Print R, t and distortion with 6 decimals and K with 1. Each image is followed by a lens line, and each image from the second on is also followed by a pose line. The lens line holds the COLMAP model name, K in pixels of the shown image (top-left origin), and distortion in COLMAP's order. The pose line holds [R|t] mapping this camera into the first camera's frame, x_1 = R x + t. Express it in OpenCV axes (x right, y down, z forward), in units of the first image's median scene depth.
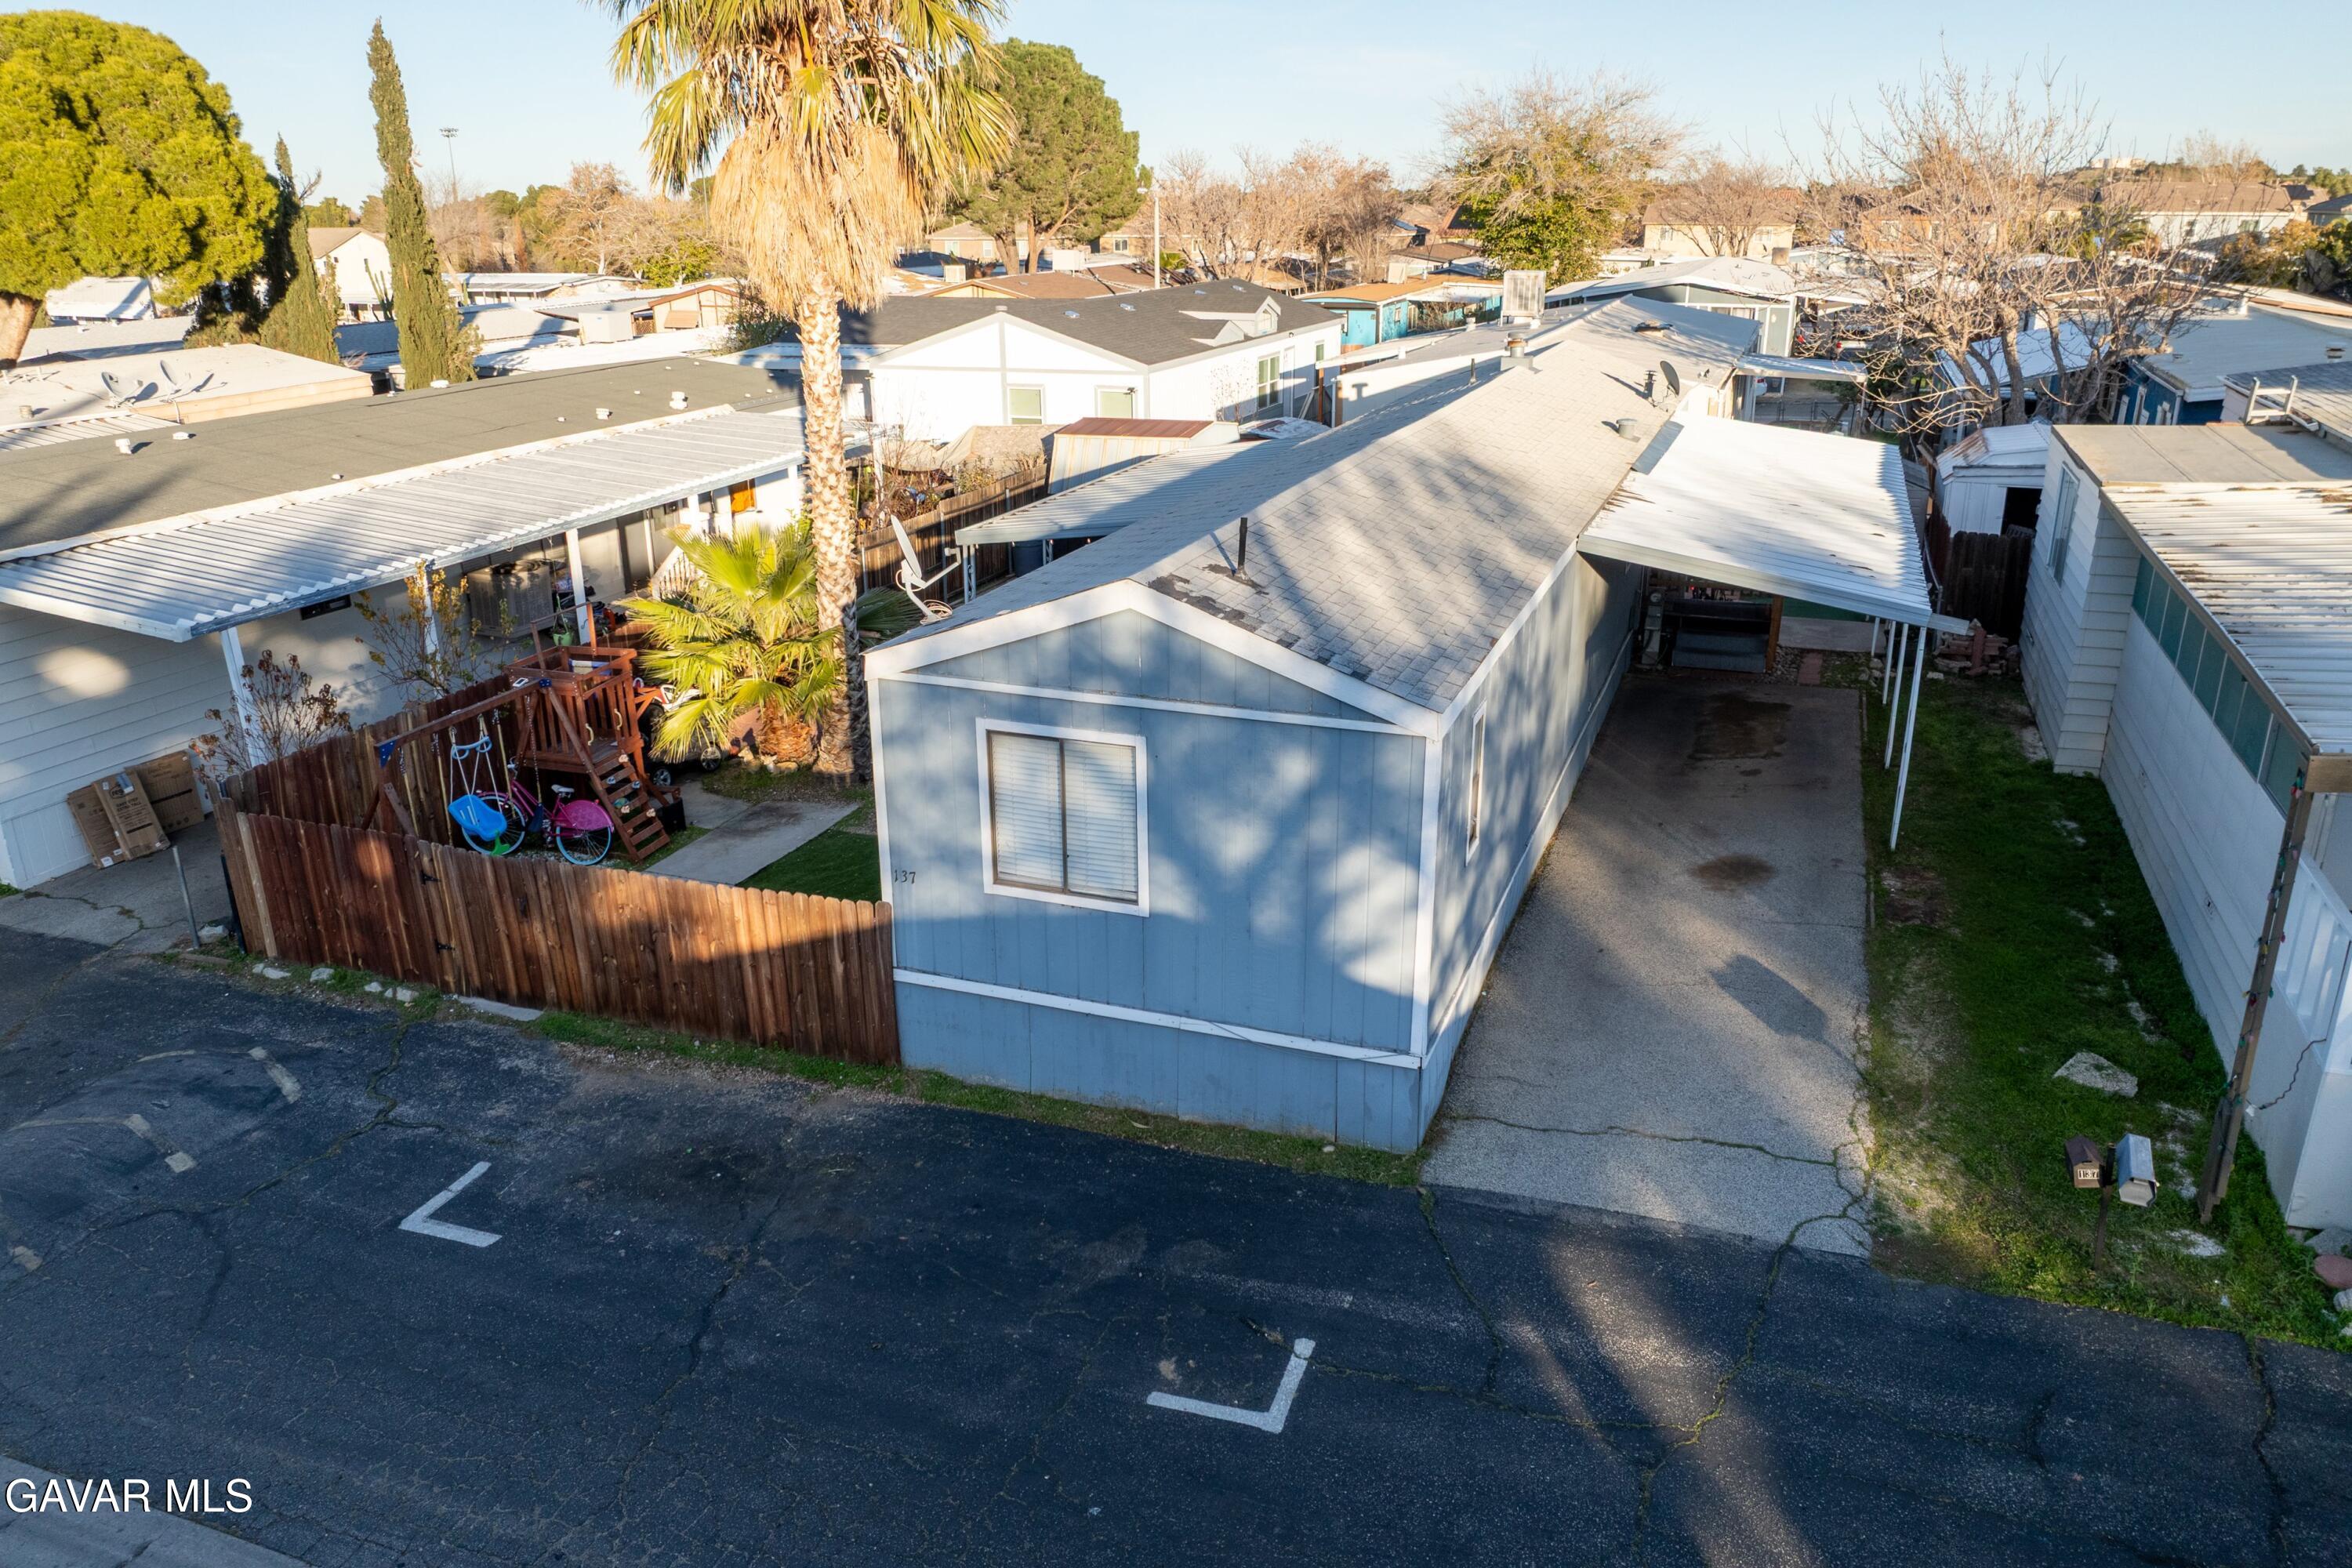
lens RADIAL K [[1678.6, 0, 1176.0], [0, 1678.6, 784.0], [0, 0, 1]] dist [-0.055504, 0.039852]
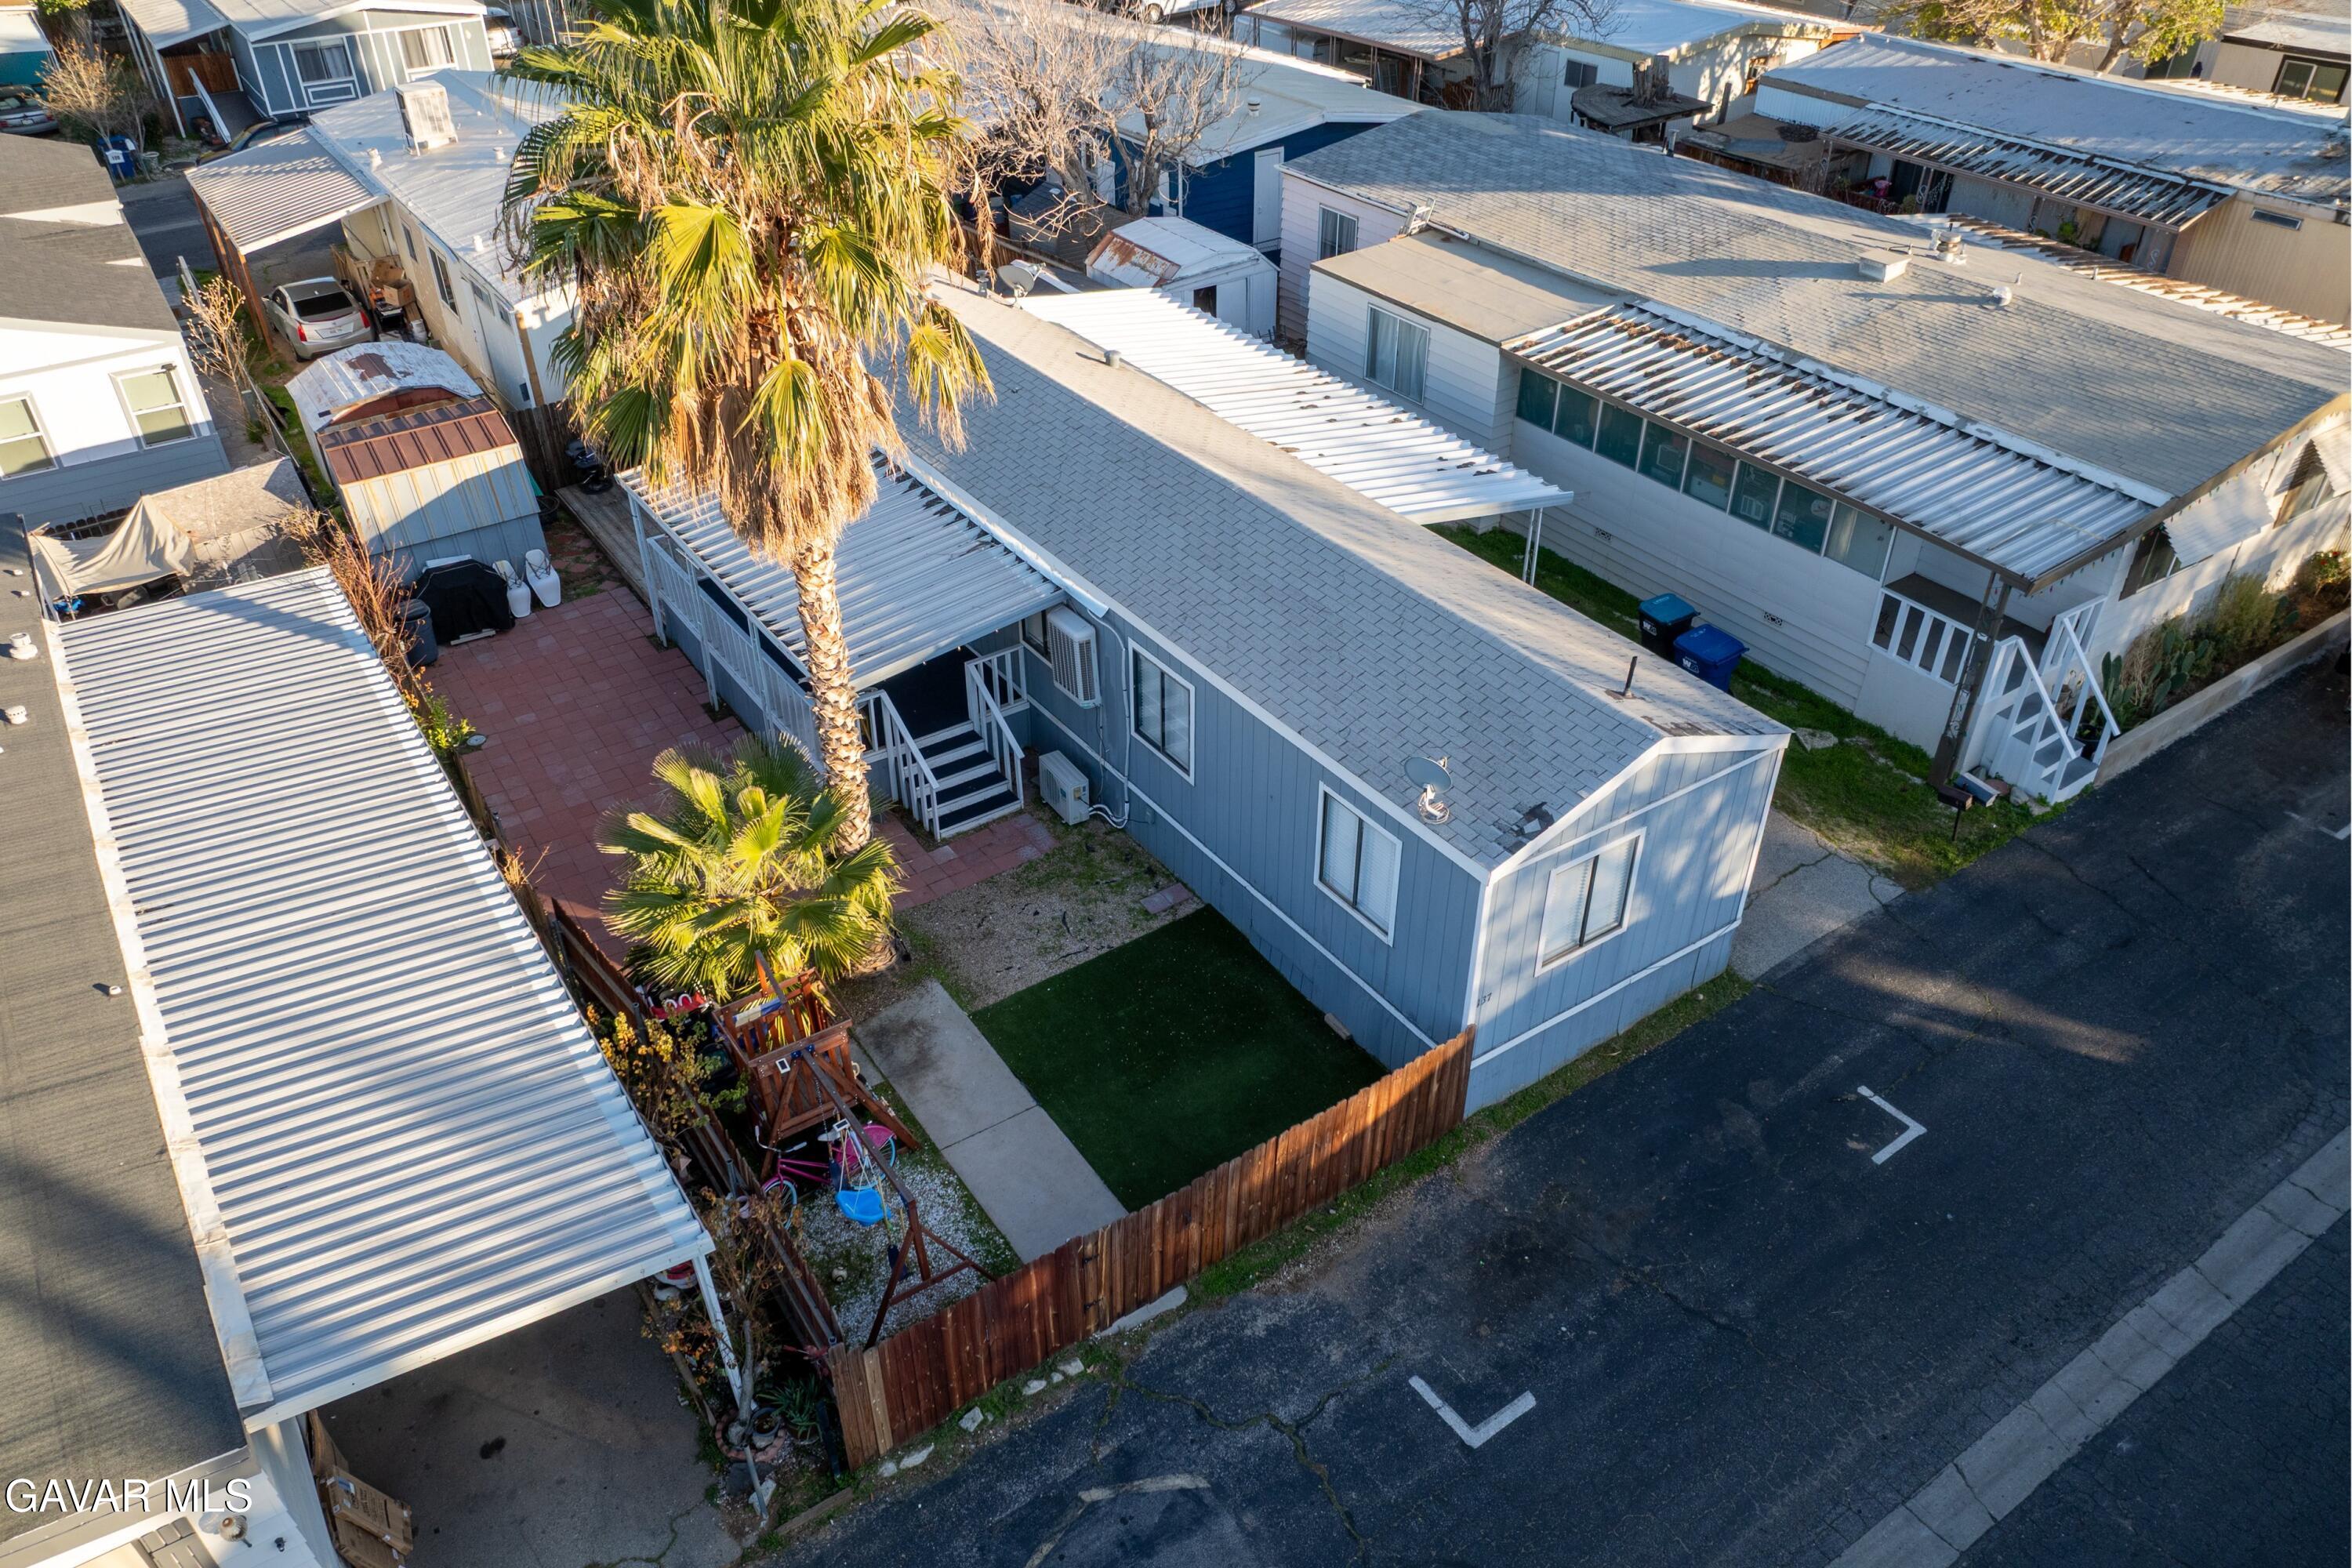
lens RADIAL K [[1678.6, 0, 1176.0], [0, 1678.6, 784.0], [0, 0, 1]] dist [-0.055504, 0.039852]
pose [[0.572646, -0.461754, 0.677392, -0.805281], [0.270149, 0.886422, 0.375867, -0.475958], [-0.774013, -0.032242, 0.632348, 0.253057]]
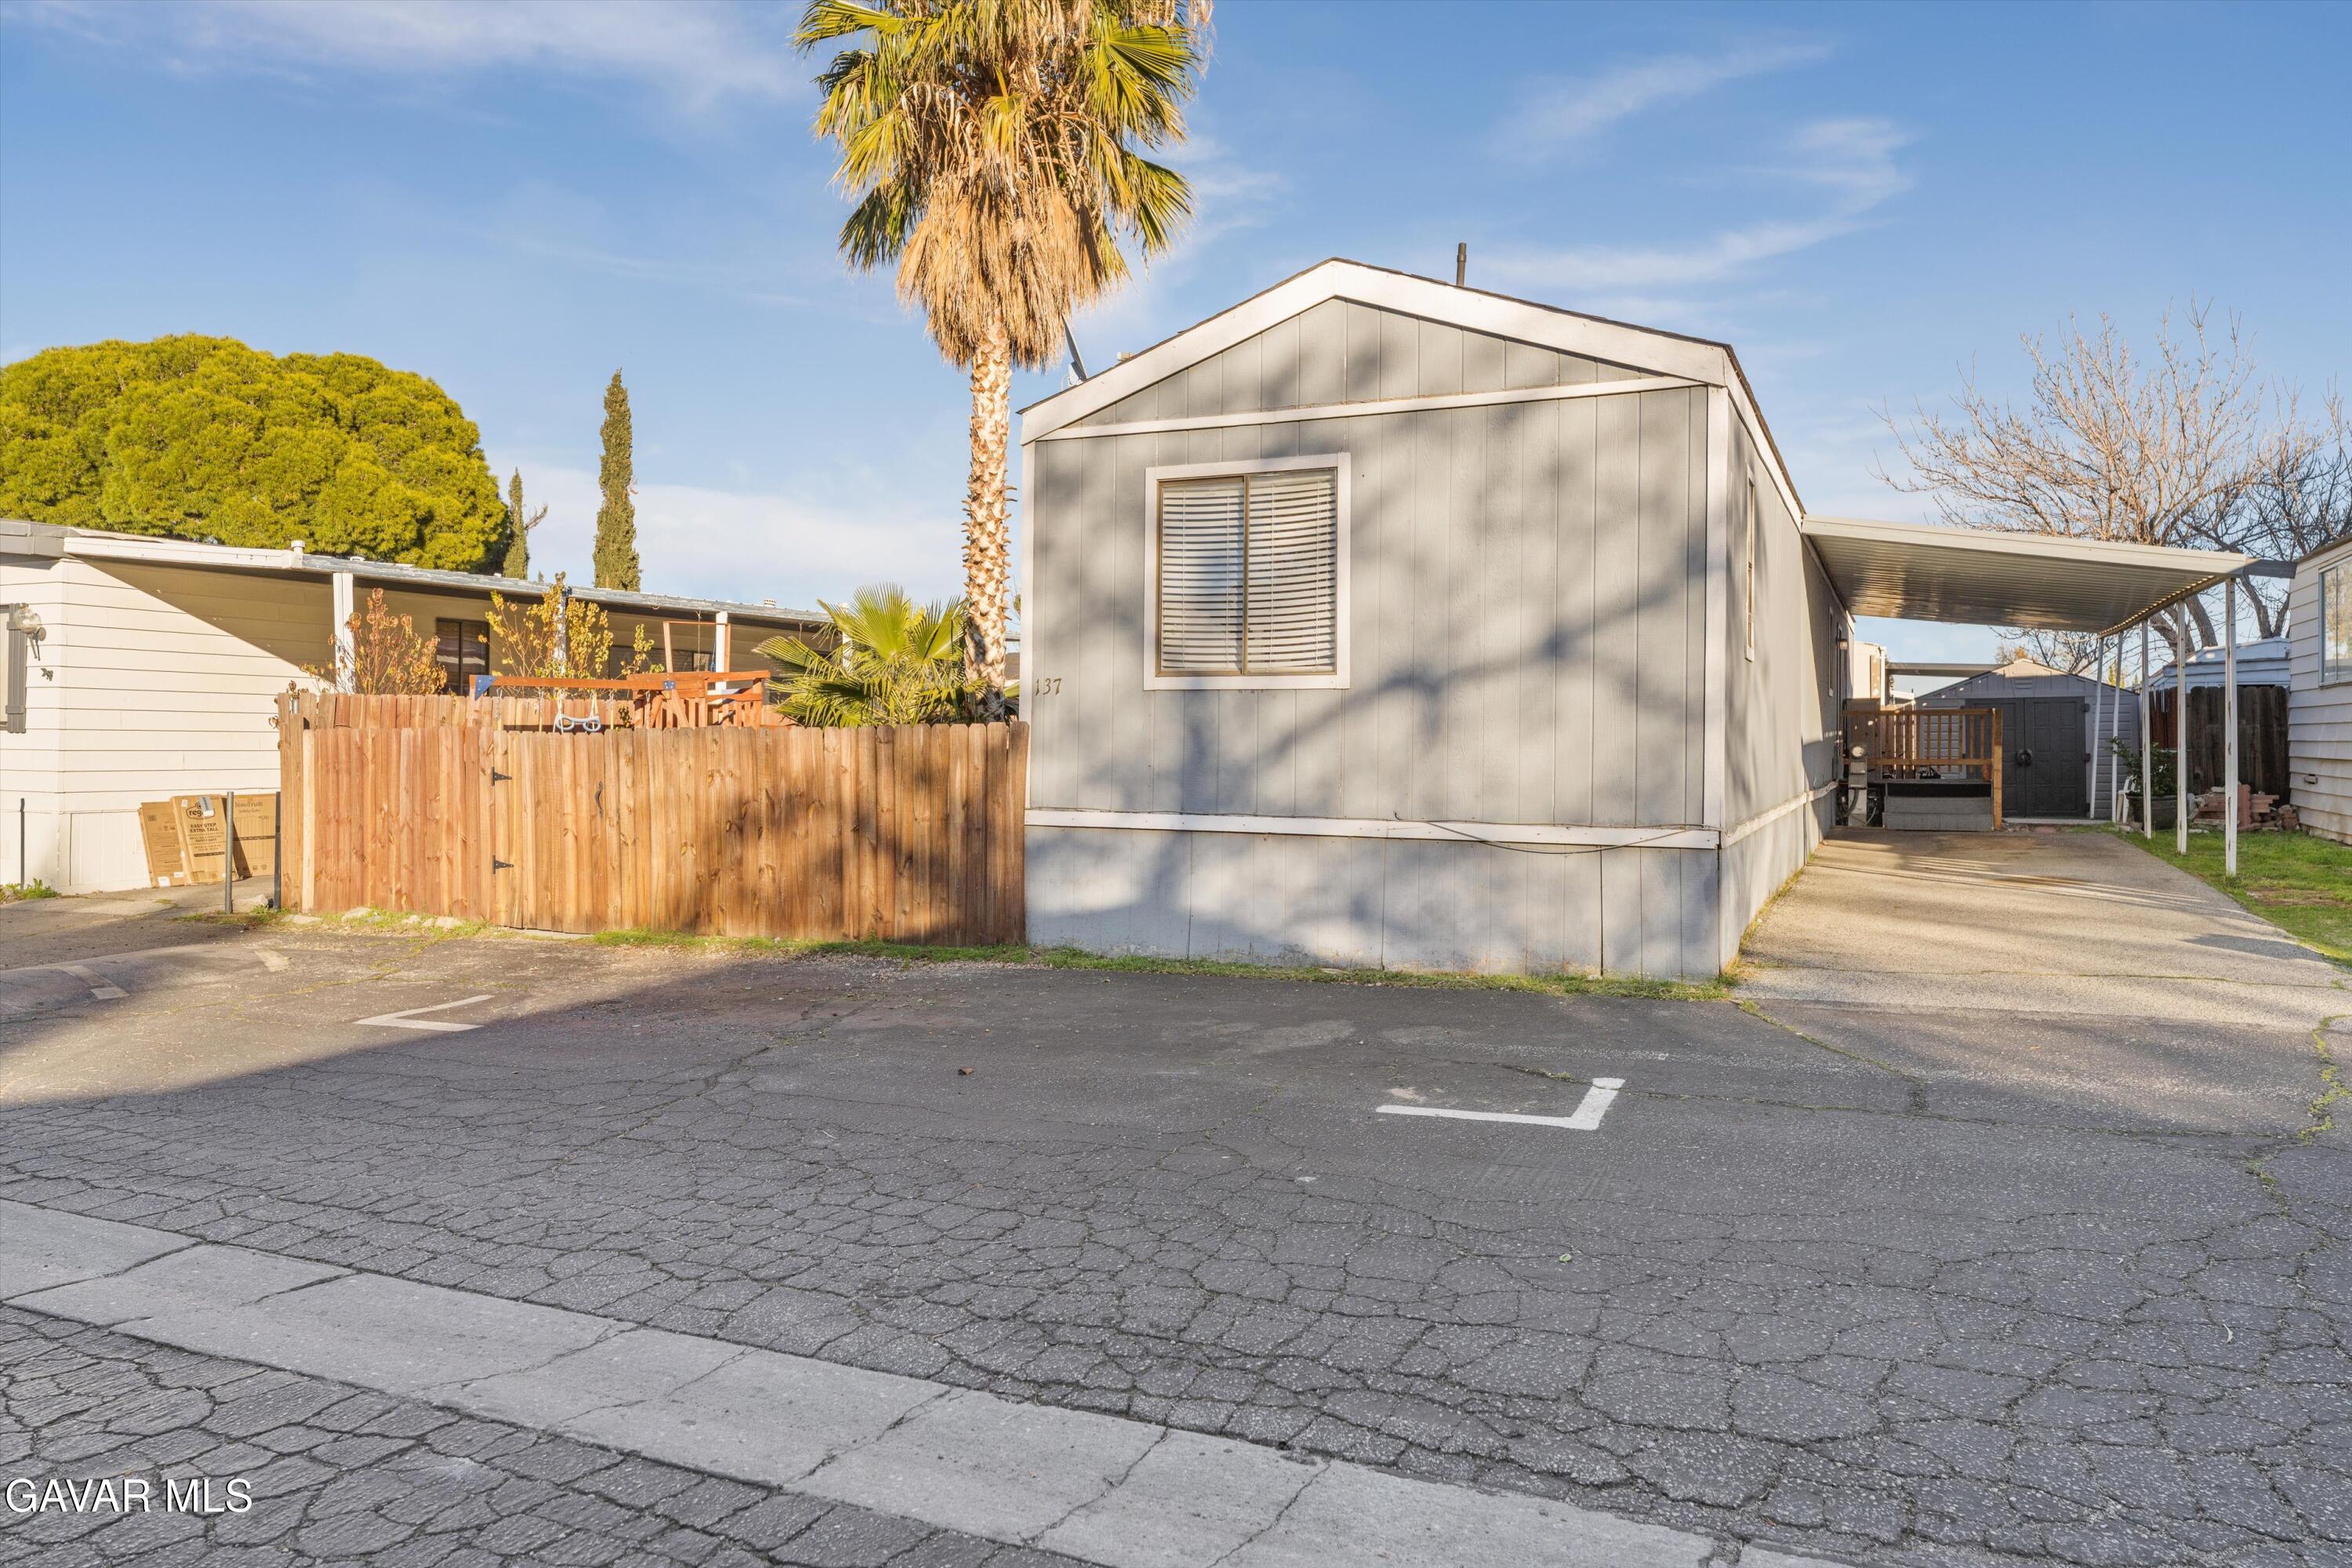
lens RADIAL K [[1574.0, 0, 1175.0], [0, 1574.0, 720.8], [0, 0, 1]] dist [0.004310, 0.004994]
pose [[0.996730, 0.015873, -0.079228, -0.025213], [-0.042458, 0.937125, -0.346402, 0.237888], [0.068748, 0.348634, 0.934734, 0.192854]]
